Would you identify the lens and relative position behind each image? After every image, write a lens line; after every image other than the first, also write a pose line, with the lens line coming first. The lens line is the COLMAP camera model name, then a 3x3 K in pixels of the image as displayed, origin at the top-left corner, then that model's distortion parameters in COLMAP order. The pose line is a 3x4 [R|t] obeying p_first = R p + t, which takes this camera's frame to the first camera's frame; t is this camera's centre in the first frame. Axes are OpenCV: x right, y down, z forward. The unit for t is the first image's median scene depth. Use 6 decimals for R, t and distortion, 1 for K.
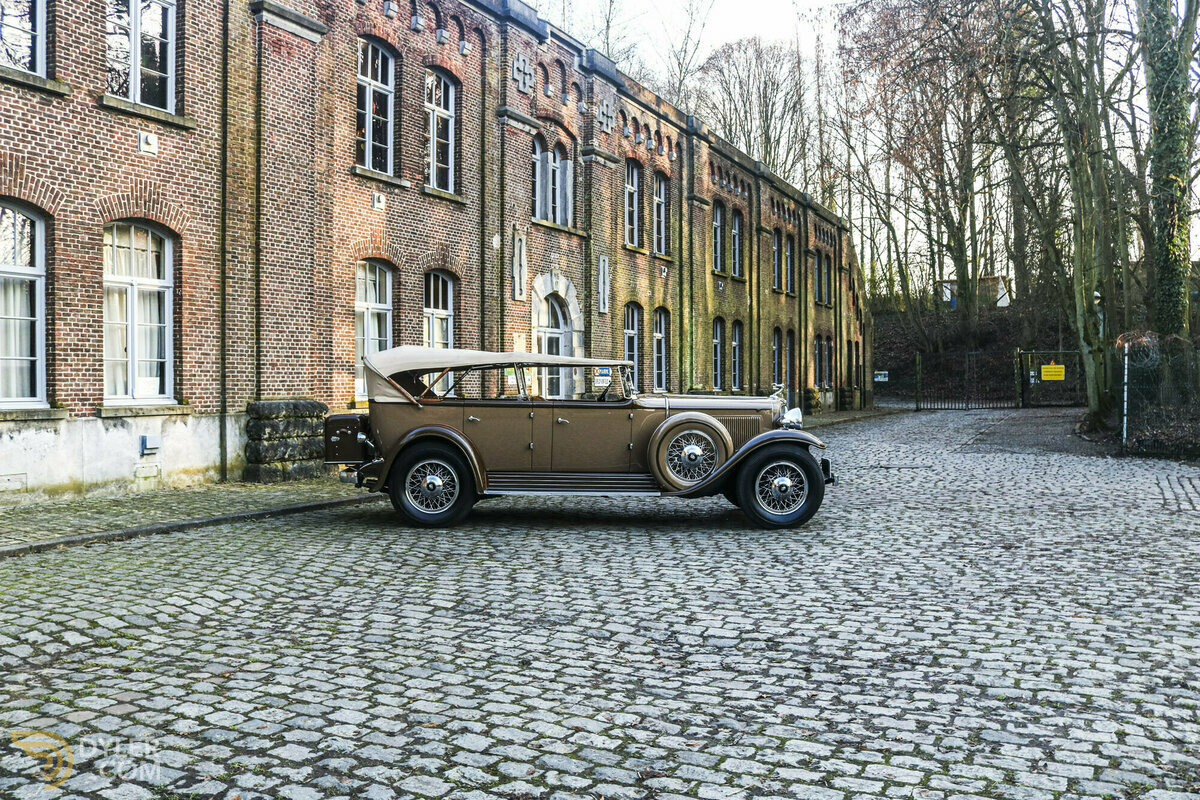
lens RADIAL K [[997.5, 0, 600.0], [0, 997.5, 400.0], [0, 0, 1]] dist [-0.162980, 0.132366]
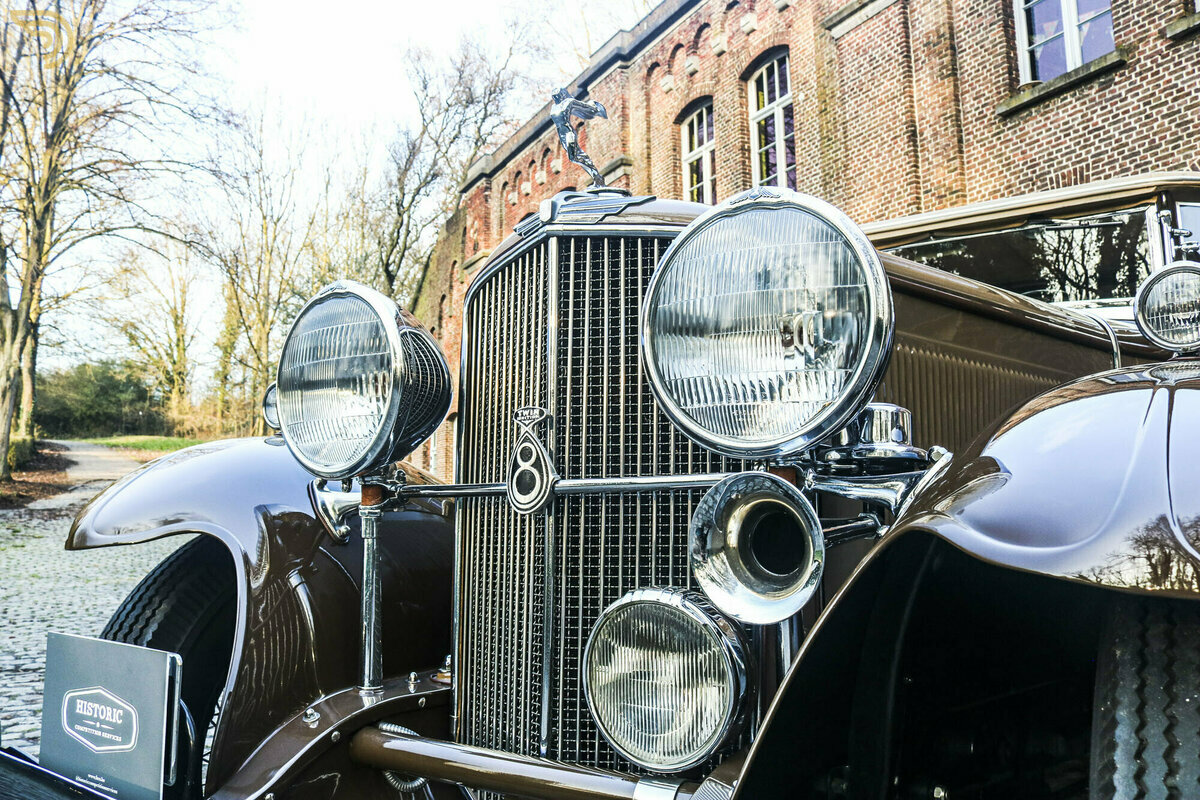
lens RADIAL K [[997.5, 0, 600.0], [0, 997.5, 400.0], [0, 0, 1]] dist [-0.162980, 0.132366]
pose [[-0.601537, -0.091061, -0.793638, 0.220520], [-0.002560, 0.993696, -0.112075, 0.032553], [0.798841, -0.065385, -0.597979, 0.852585]]
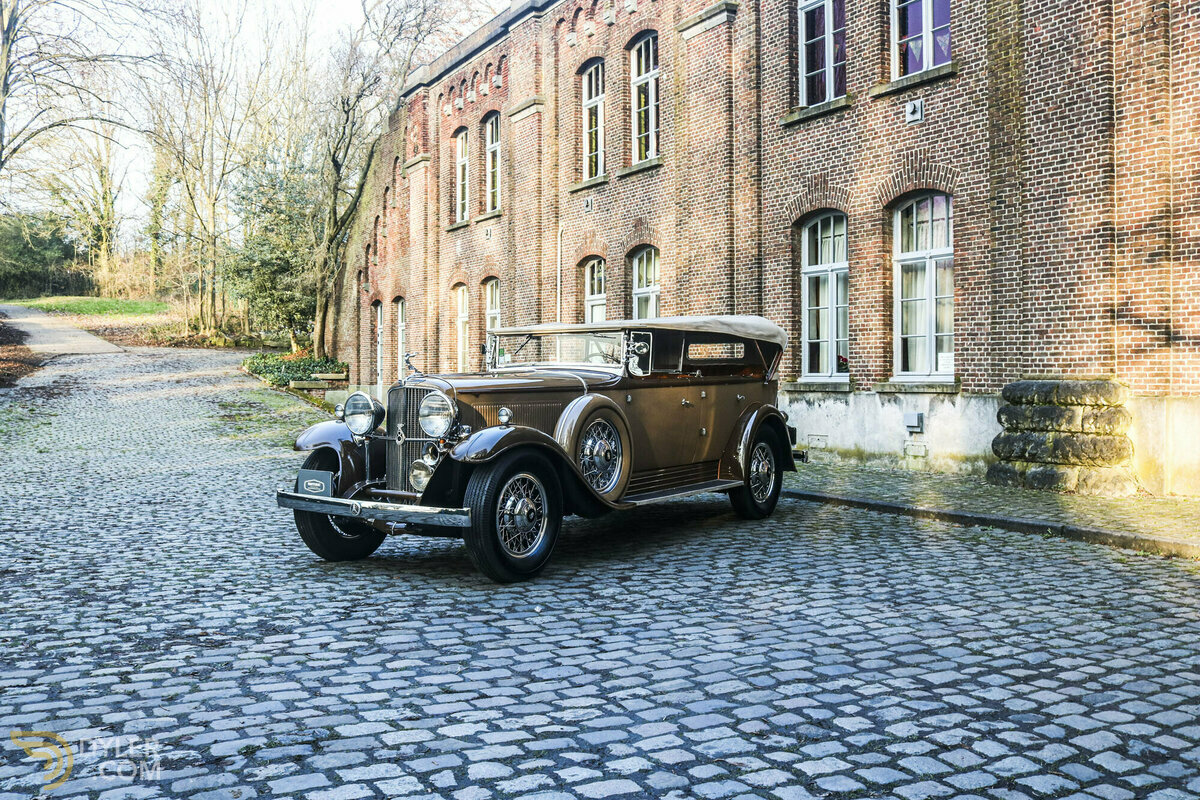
lens RADIAL K [[1171.5, 0, 600.0], [0, 1171.5, 400.0], [0, 0, 1]] dist [-0.107387, 0.008983]
pose [[-0.585273, 0.020697, -0.810572, 0.563351], [-0.008132, 0.999474, 0.031391, -0.008906], [0.810795, 0.024964, -0.584797, 1.212657]]
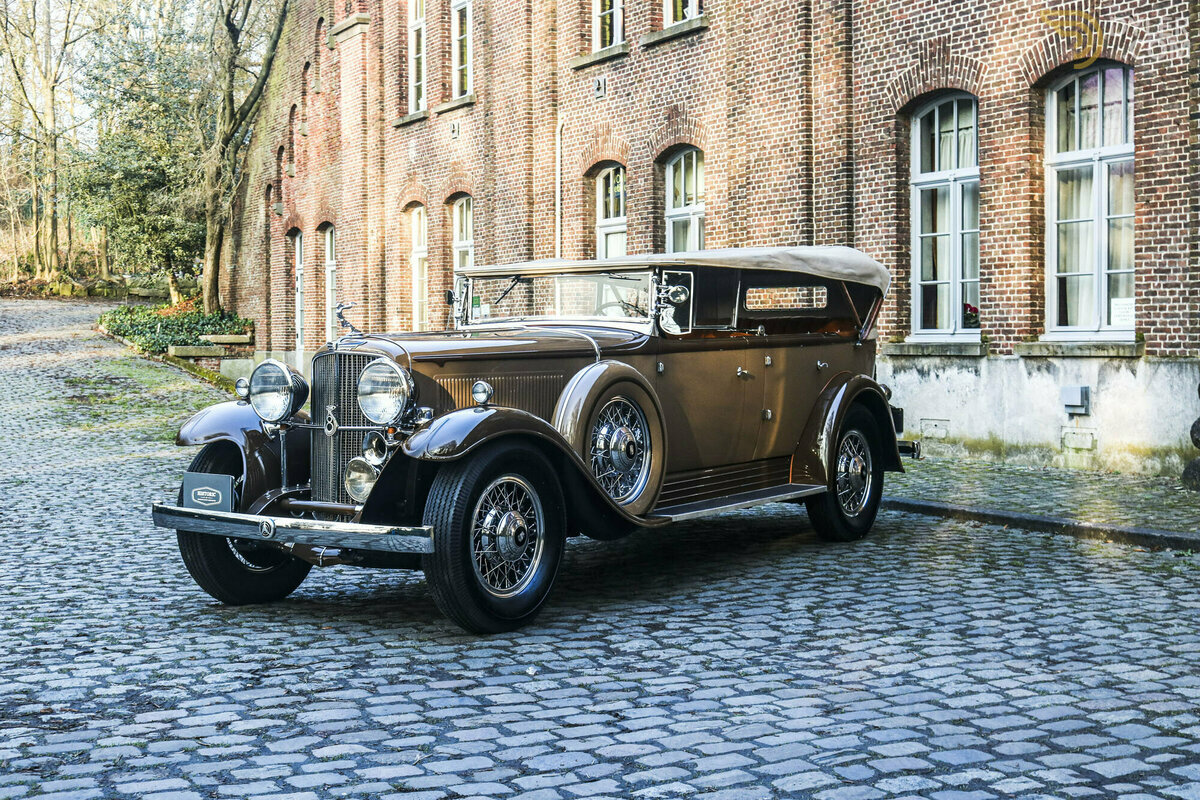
lens RADIAL K [[1696.1, 0, 600.0], [0, 1696.1, 400.0], [0, 0, 1]] dist [-0.038133, 0.009339]
pose [[-0.593936, 0.037850, -0.803621, 0.565489], [-0.001922, 0.998823, 0.048465, -0.008401], [0.804510, 0.030330, -0.593164, 1.214094]]
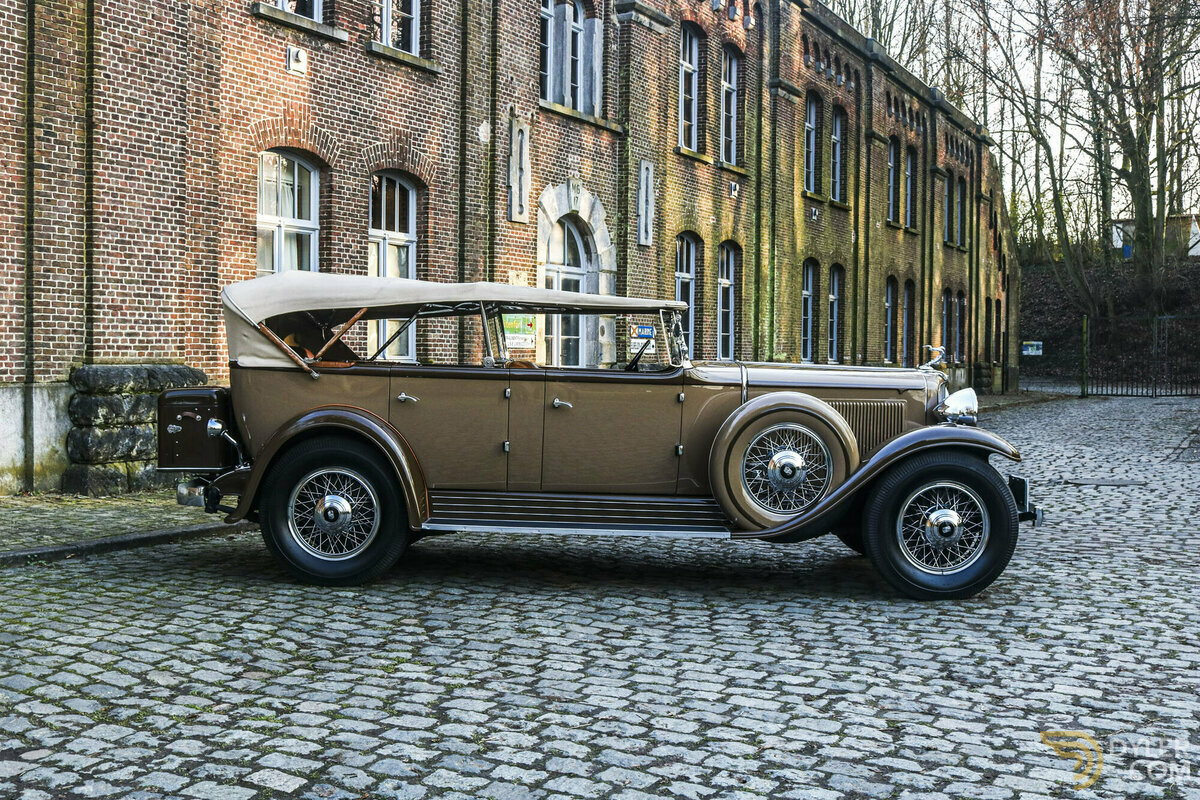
lens RADIAL K [[1299.5, 0, 600.0], [0, 1299.5, 400.0], [0, 0, 1]] dist [-0.162340, 0.196924]
pose [[0.999292, 0.015868, -0.034121, 0.007426], [-0.015225, 0.999703, 0.019009, 0.002994], [0.034412, -0.018476, 0.999237, 0.186144]]
